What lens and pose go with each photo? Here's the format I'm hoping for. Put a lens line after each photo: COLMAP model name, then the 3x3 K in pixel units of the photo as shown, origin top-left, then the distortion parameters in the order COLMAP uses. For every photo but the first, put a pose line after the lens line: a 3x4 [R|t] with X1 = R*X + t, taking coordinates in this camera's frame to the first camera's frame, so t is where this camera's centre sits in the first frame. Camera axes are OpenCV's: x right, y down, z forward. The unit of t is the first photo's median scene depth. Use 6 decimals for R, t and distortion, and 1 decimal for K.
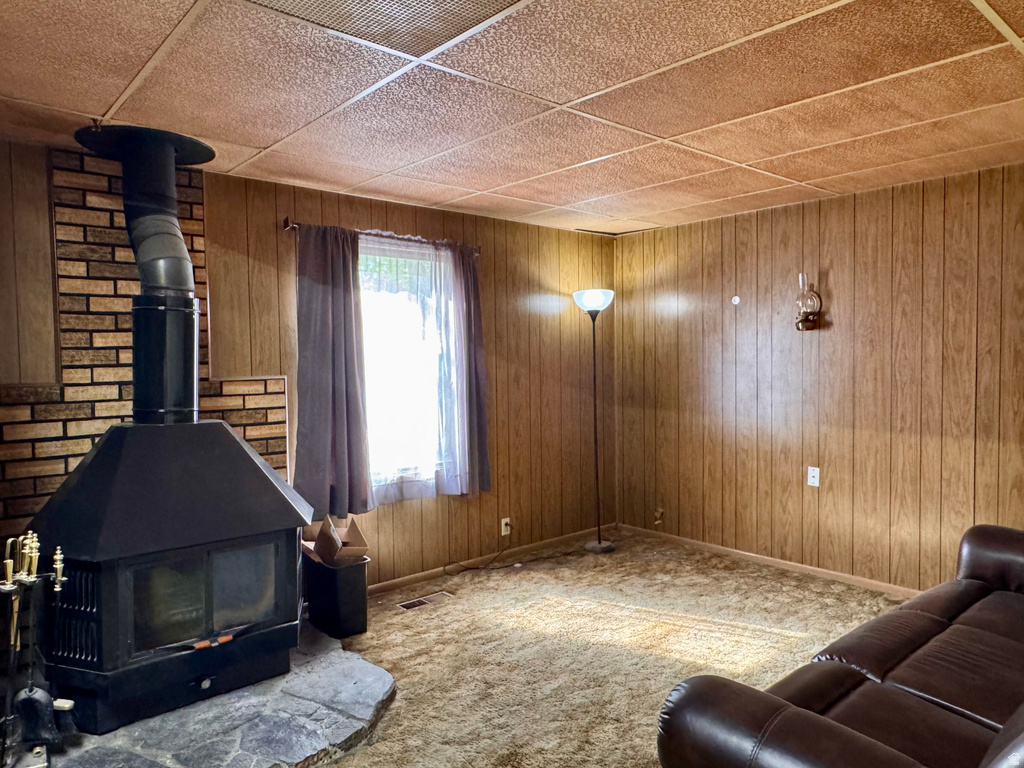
lens RADIAL K [[681.1, 0, 509.5], [0, 681.1, 385.0], [0, 0, 1]] dist [-0.004101, 0.004315]
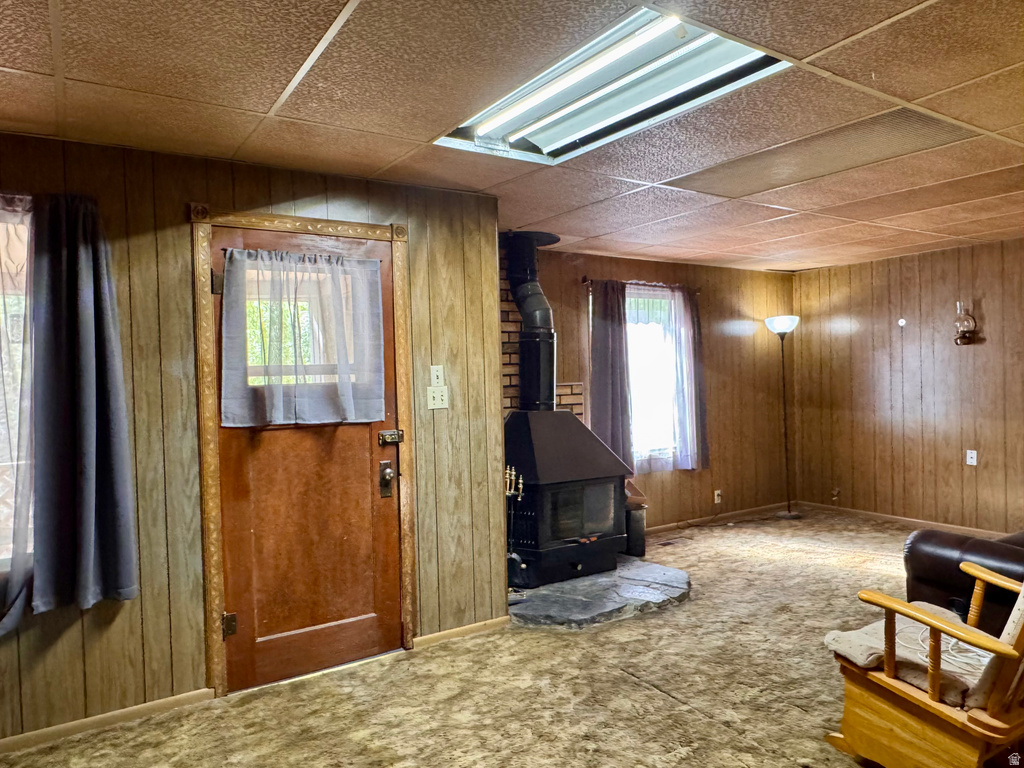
lens RADIAL K [[680.2, 0, 513.1], [0, 680.2, 387.6], [0, 0, 1]] dist [-0.002428, 0.004064]
pose [[0.988750, -0.008896, -0.149311, -0.223122], [0.005817, 0.999762, -0.021045, 0.024007], [0.149463, 0.019940, 0.988566, -0.415619]]
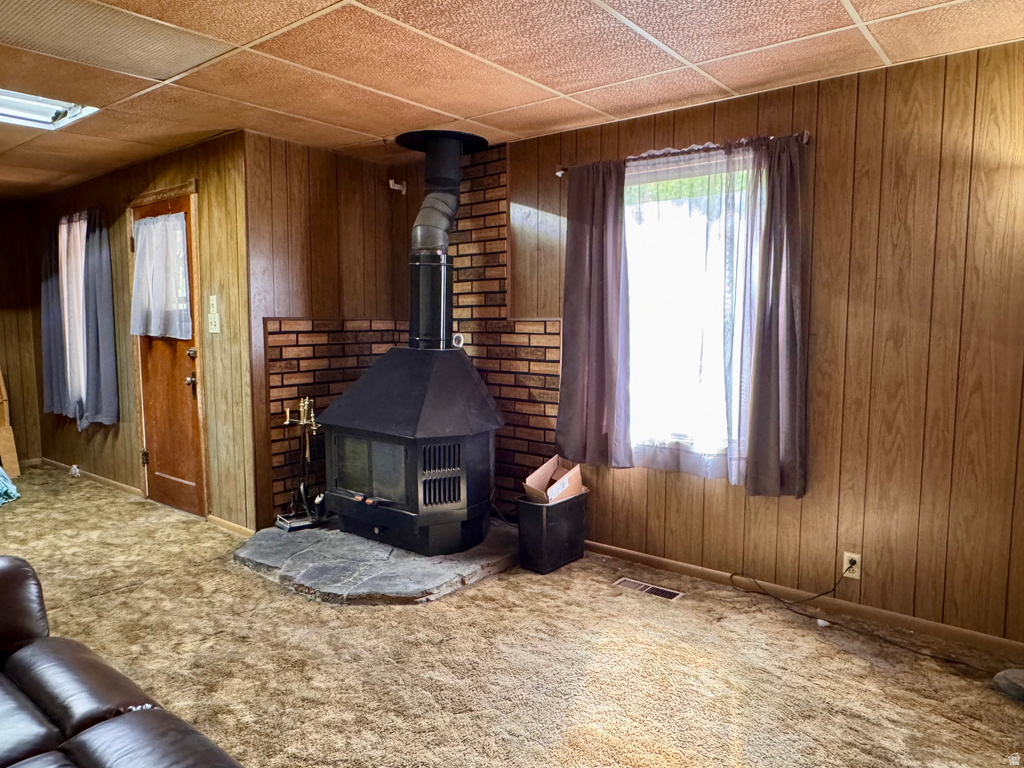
lens RADIAL K [[681.1, 0, 509.5], [0, 681.1, 385.0], [0, 0, 1]] dist [-0.004101, 0.004315]
pose [[0.186723, 0.108658, -0.976385, 0.603744], [-0.044178, 0.993788, 0.102146, -0.012601], [0.981419, 0.024062, 0.190364, 0.624624]]
